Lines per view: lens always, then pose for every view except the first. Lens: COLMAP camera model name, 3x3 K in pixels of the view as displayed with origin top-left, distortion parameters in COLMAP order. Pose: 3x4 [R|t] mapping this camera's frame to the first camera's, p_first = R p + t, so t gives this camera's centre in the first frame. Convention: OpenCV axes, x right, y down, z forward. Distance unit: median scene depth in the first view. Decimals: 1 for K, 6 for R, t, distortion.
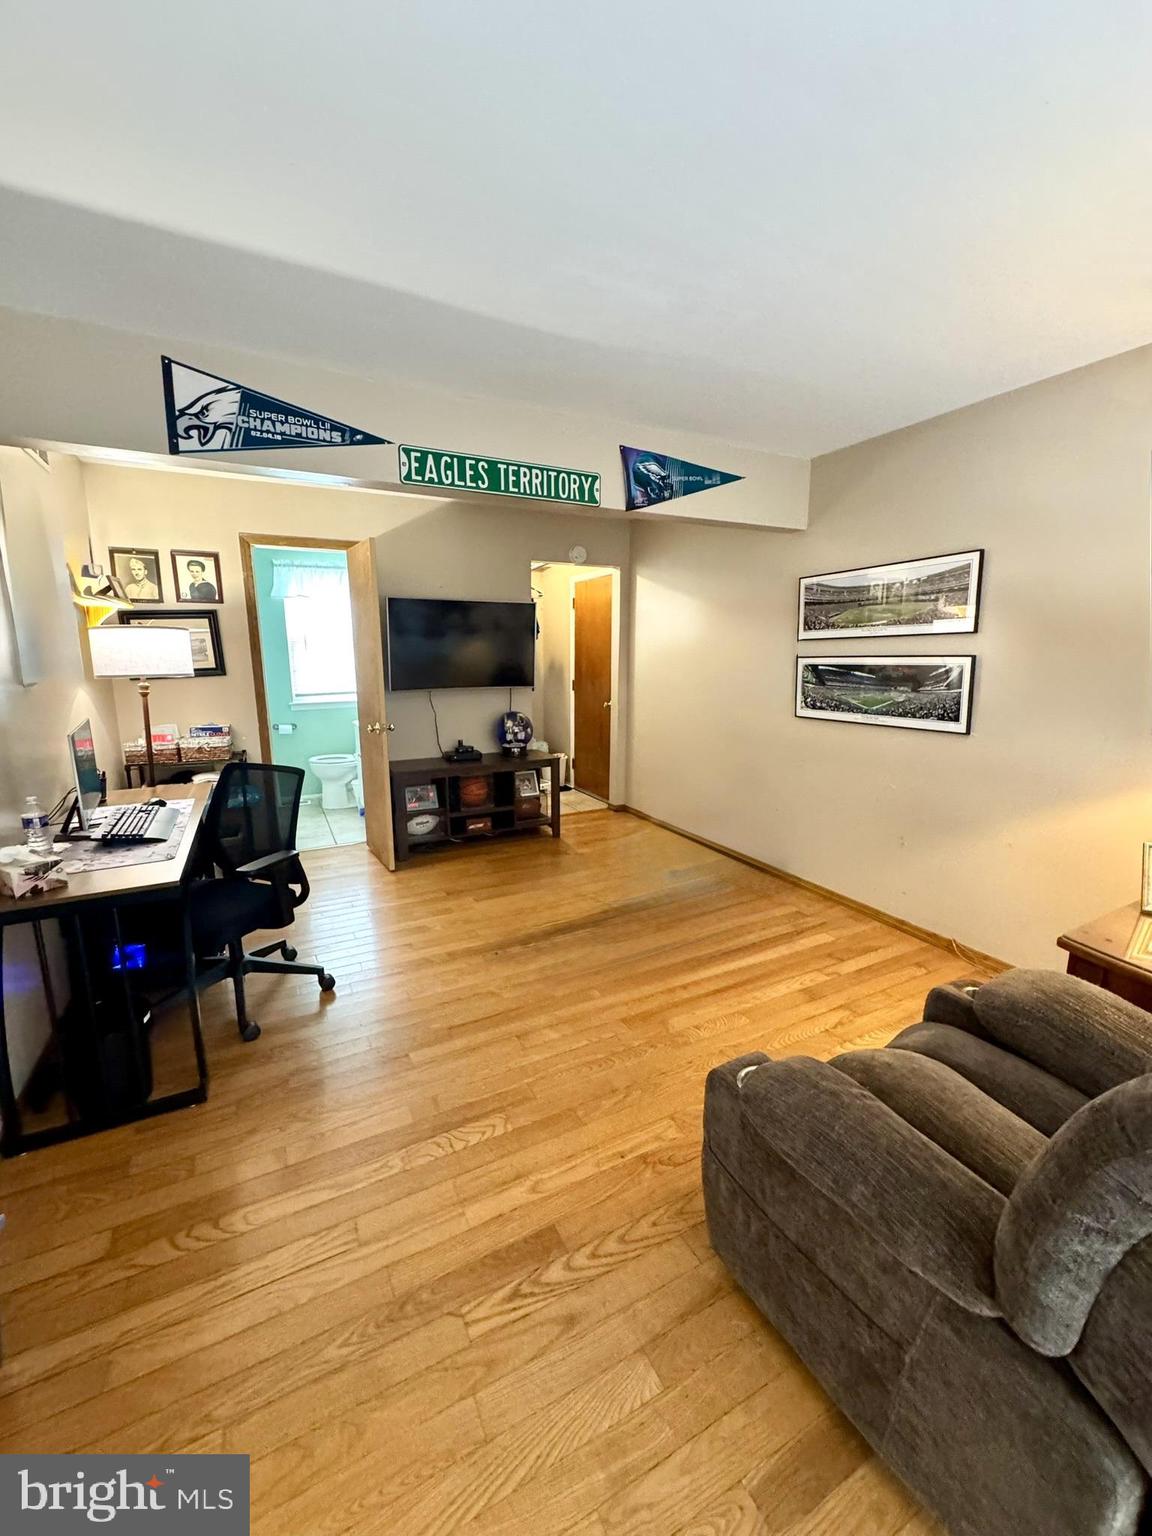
lens RADIAL K [[618.0, 0, 575.8], [0, 618.0, 765.5], [0, 0, 1]] dist [0.000170, 0.000003]
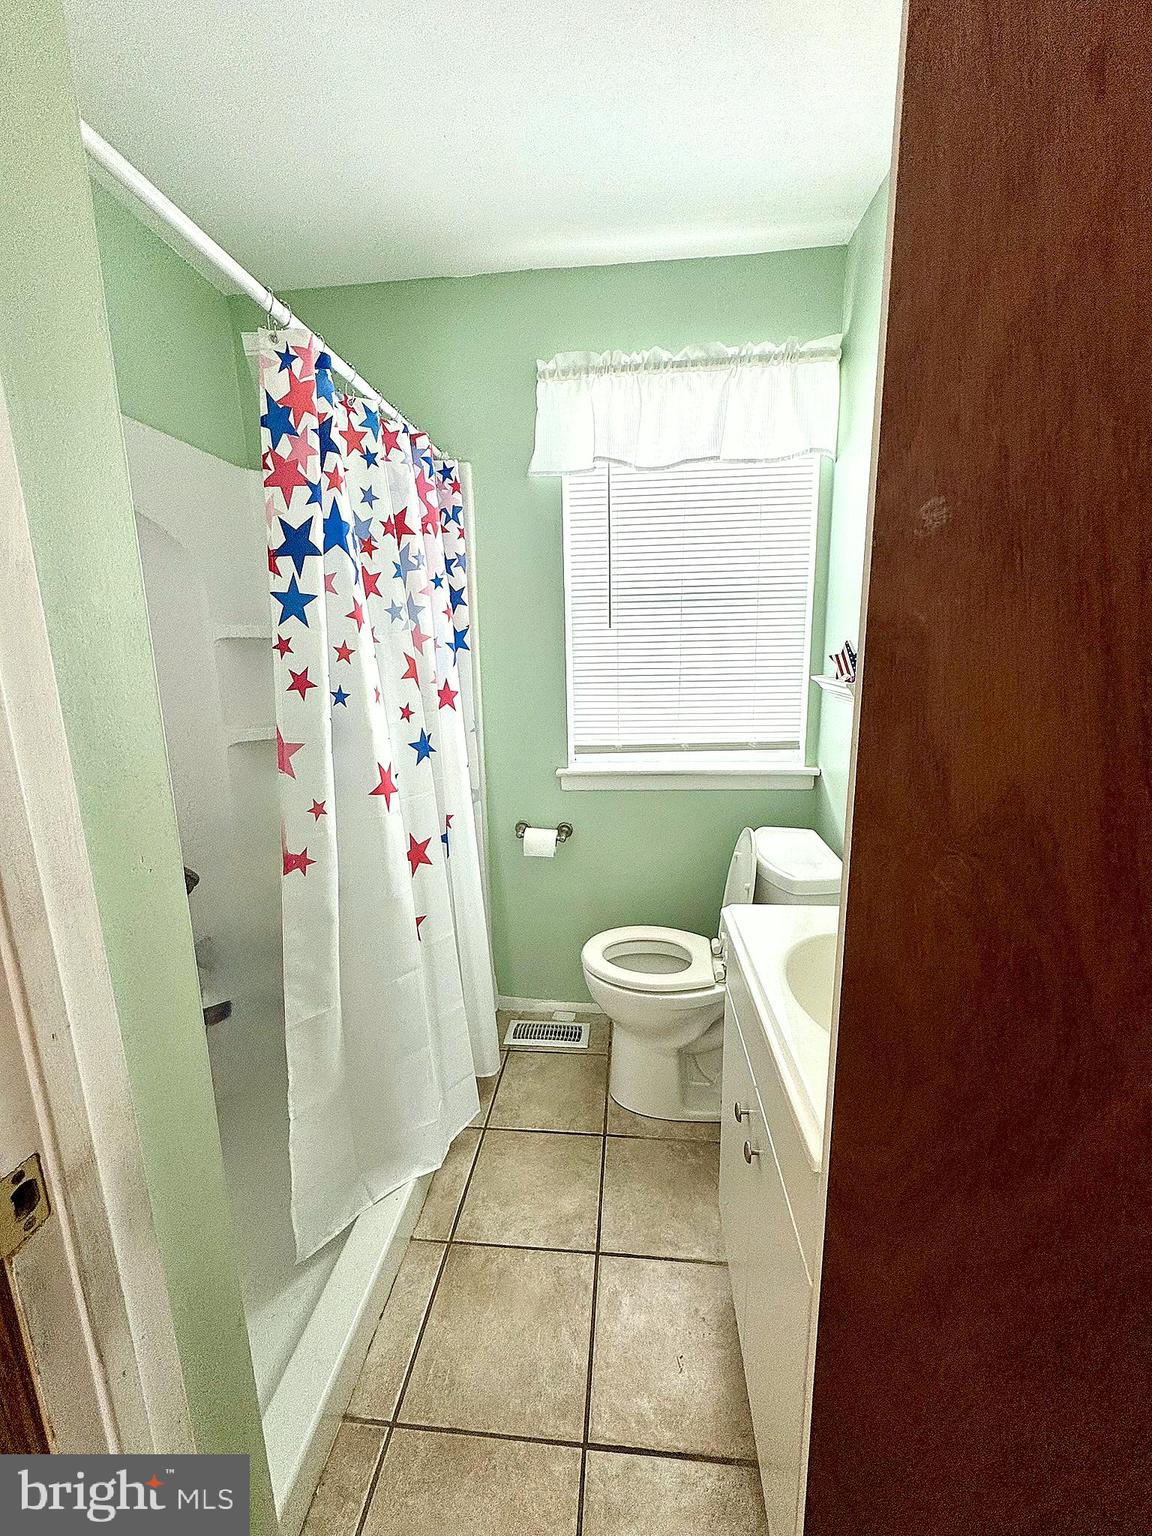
lens RADIAL K [[618.0, 0, 575.3], [0, 618.0, 769.9], [0, 0, 1]] dist [0.000170, 0.000003]
pose [[0.839876, 0.101766, -0.533153, -0.261809], [-0.087644, 0.994803, 0.051818, -0.125093], [0.535655, 0.003207, 0.844431, 0.708138]]
